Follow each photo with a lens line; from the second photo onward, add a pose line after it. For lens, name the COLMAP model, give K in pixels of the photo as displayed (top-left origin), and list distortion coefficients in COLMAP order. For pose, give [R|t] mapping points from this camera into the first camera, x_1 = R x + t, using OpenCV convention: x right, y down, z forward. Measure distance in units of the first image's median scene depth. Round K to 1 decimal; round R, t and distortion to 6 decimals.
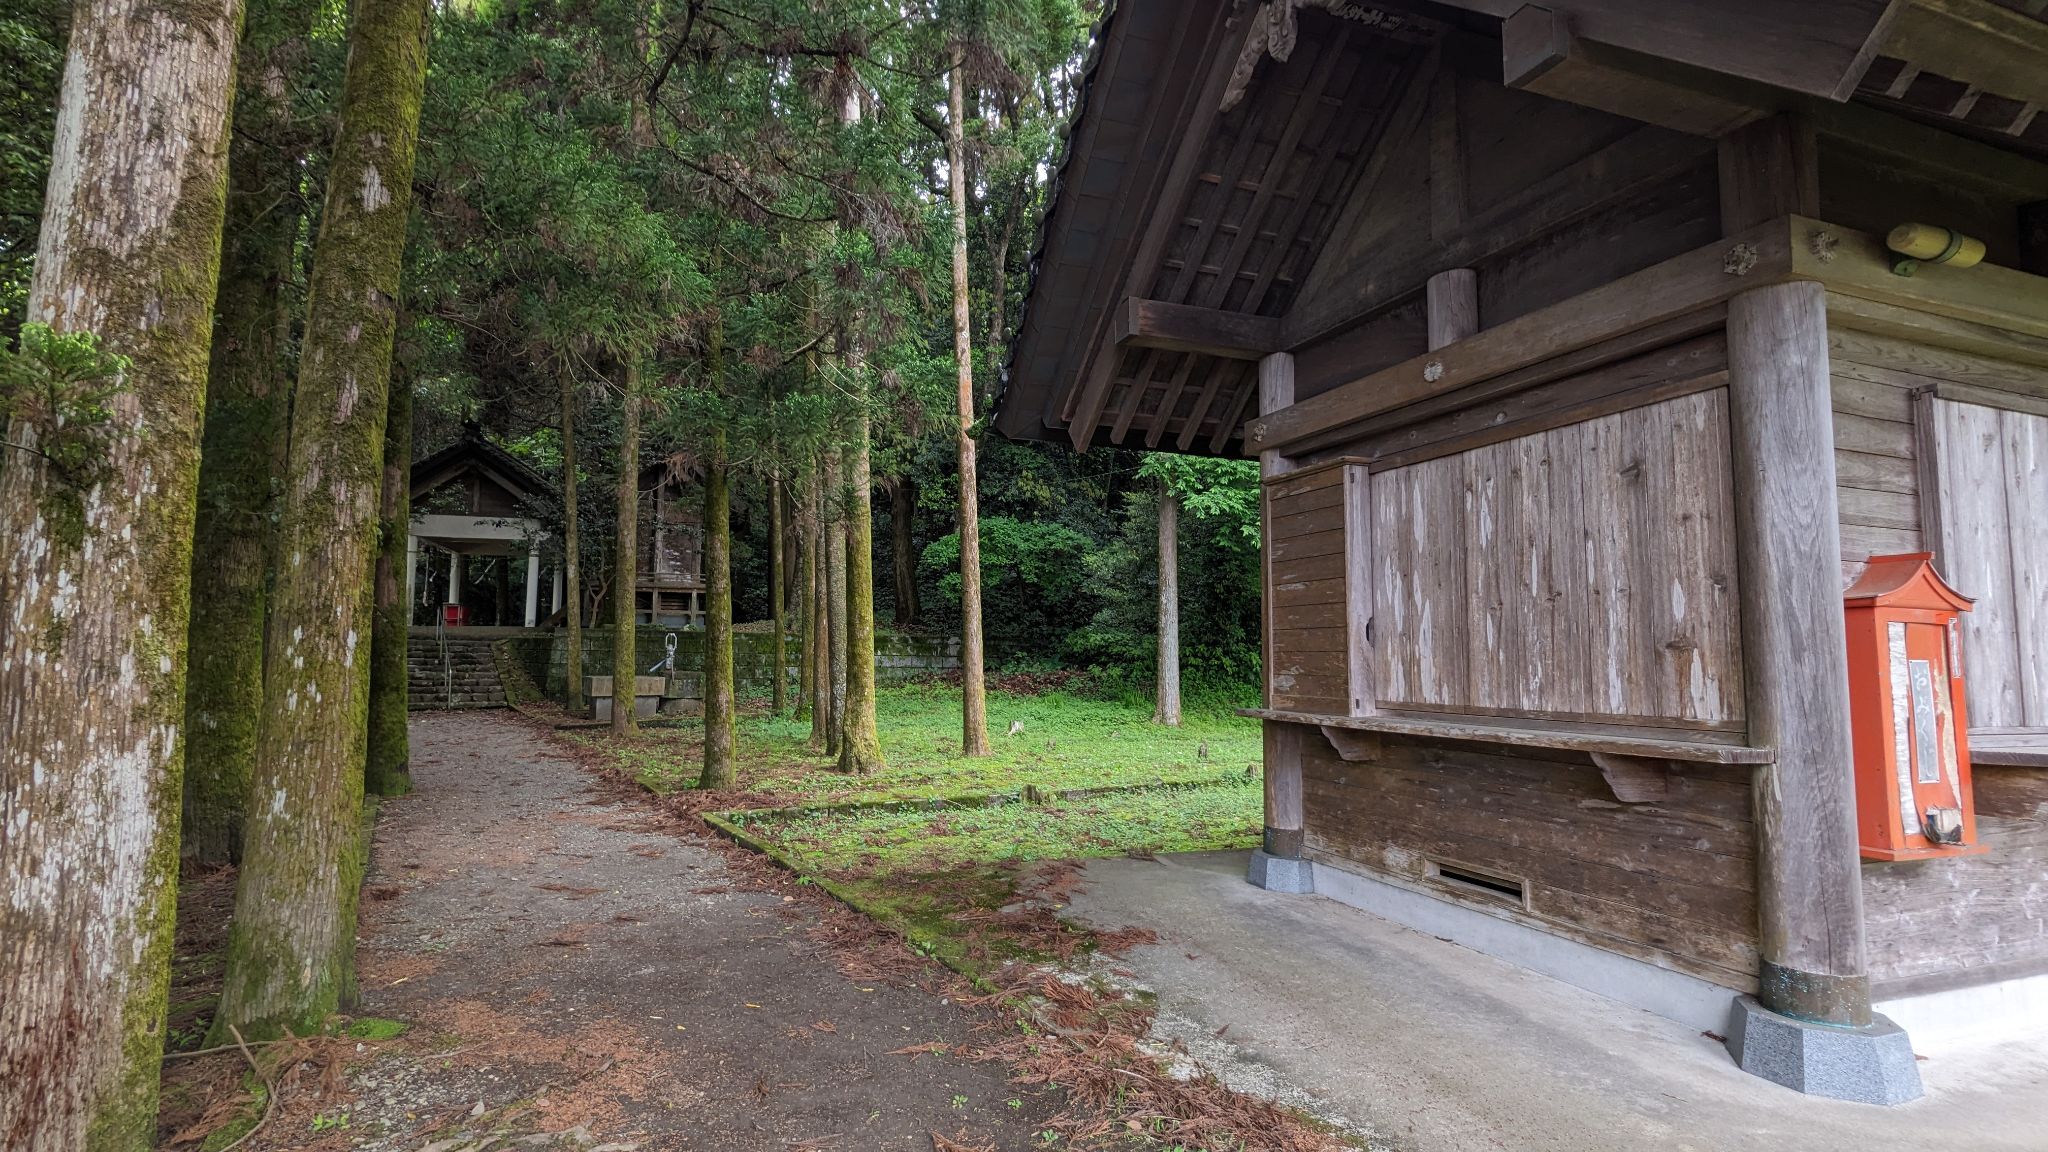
lens RADIAL K [[990.4, 0, 1018.0], [0, 990.4, 578.6], [0, 0, 1]] dist [-0.002306, 0.004341]
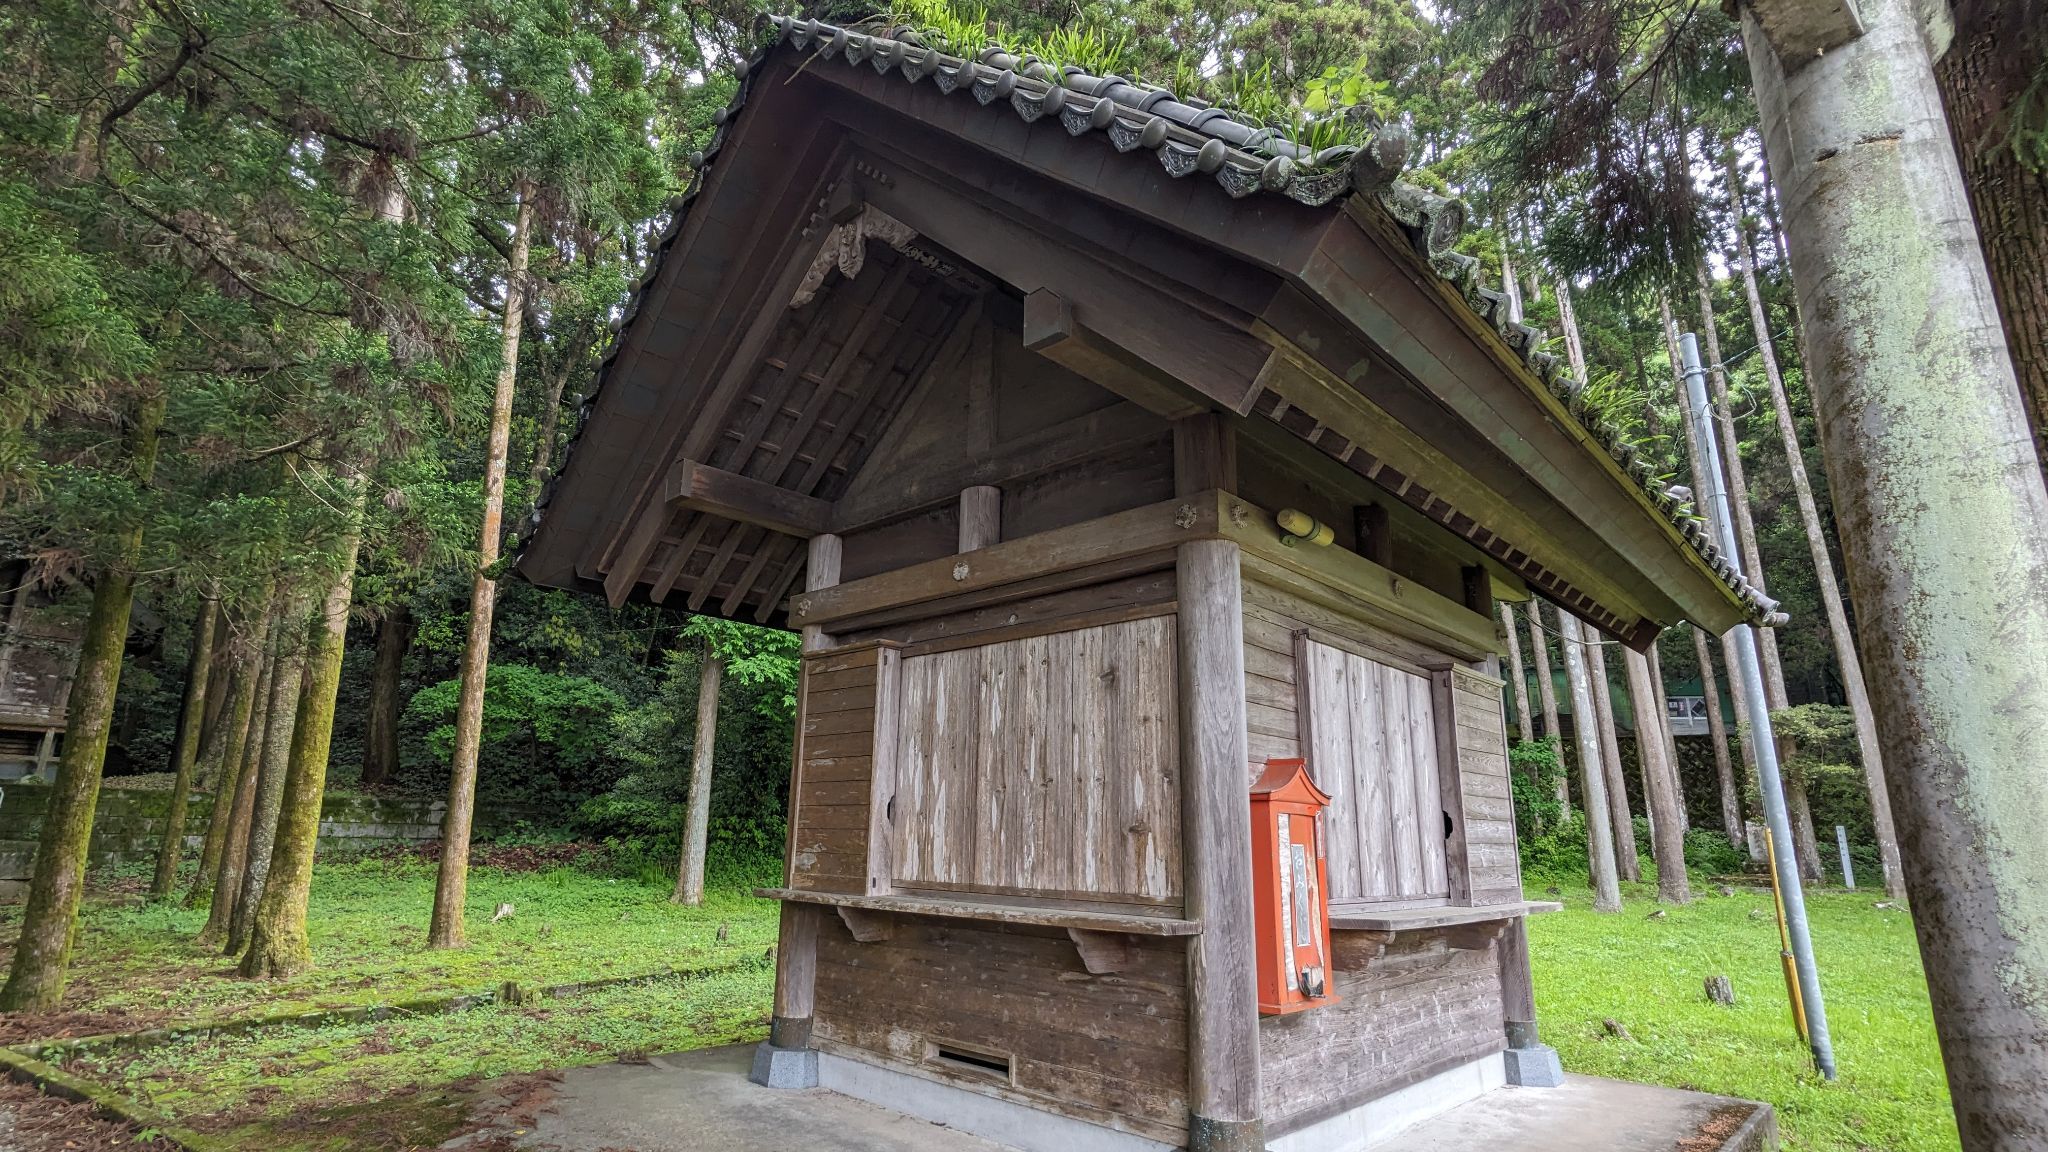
lens RADIAL K [[990.4, 0, 1018.0], [0, 990.4, 578.6], [0, 0, 1]] dist [-0.002306, 0.004341]
pose [[0.899073, 0.119627, 0.421137, 0.009990], [-0.047310, 0.982858, -0.178188, -0.005962], [-0.435235, 0.140280, 0.889321, -0.010790]]
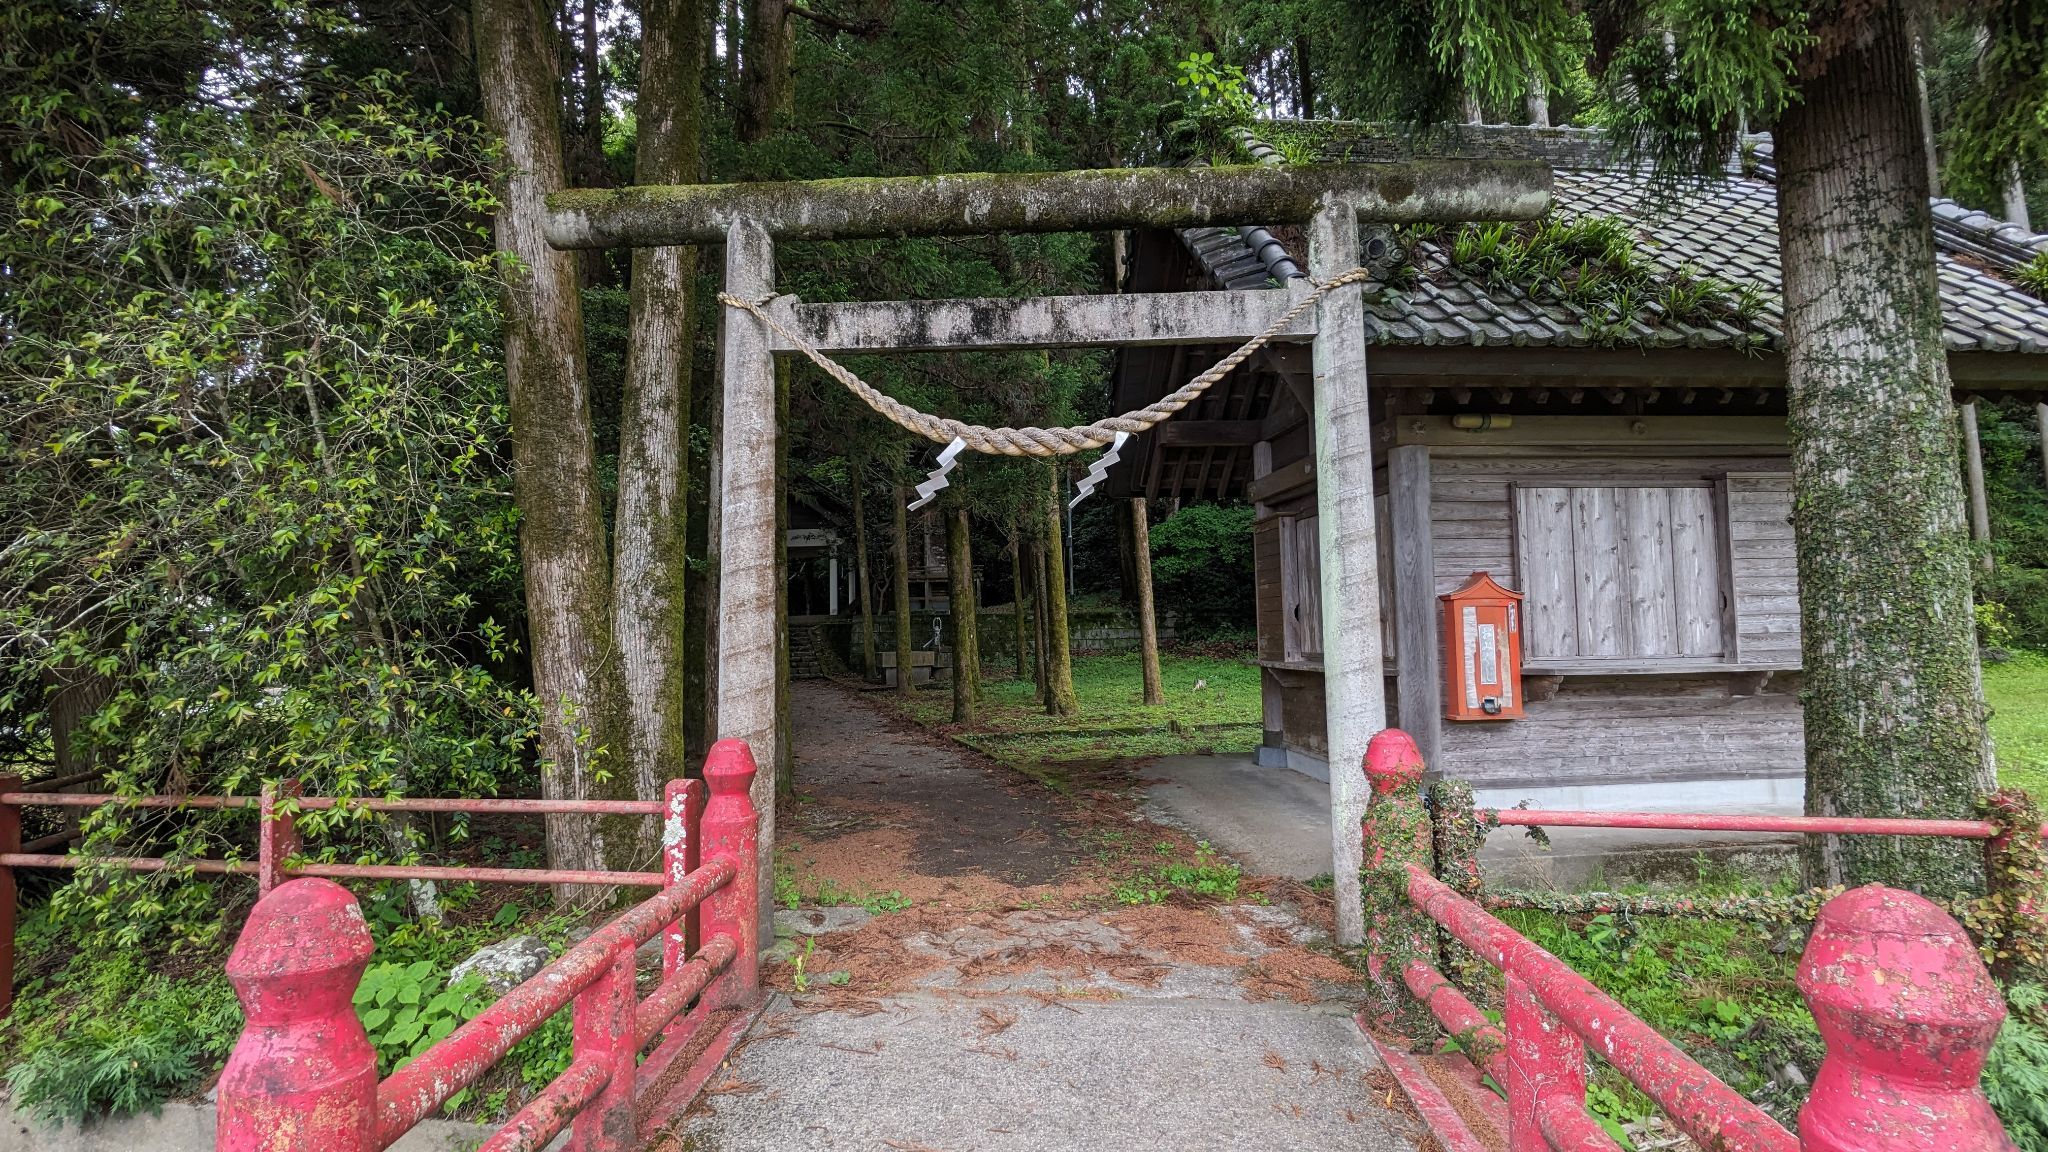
lens RADIAL K [[990.4, 0, 1018.0], [0, 990.4, 578.6], [0, 0, 1]] dist [-0.002306, 0.004341]
pose [[0.963861, -0.043839, -0.262773, 0.346674], [0.051568, 0.998414, 0.022585, -0.071115], [0.261366, -0.035319, 0.964593, -0.804398]]
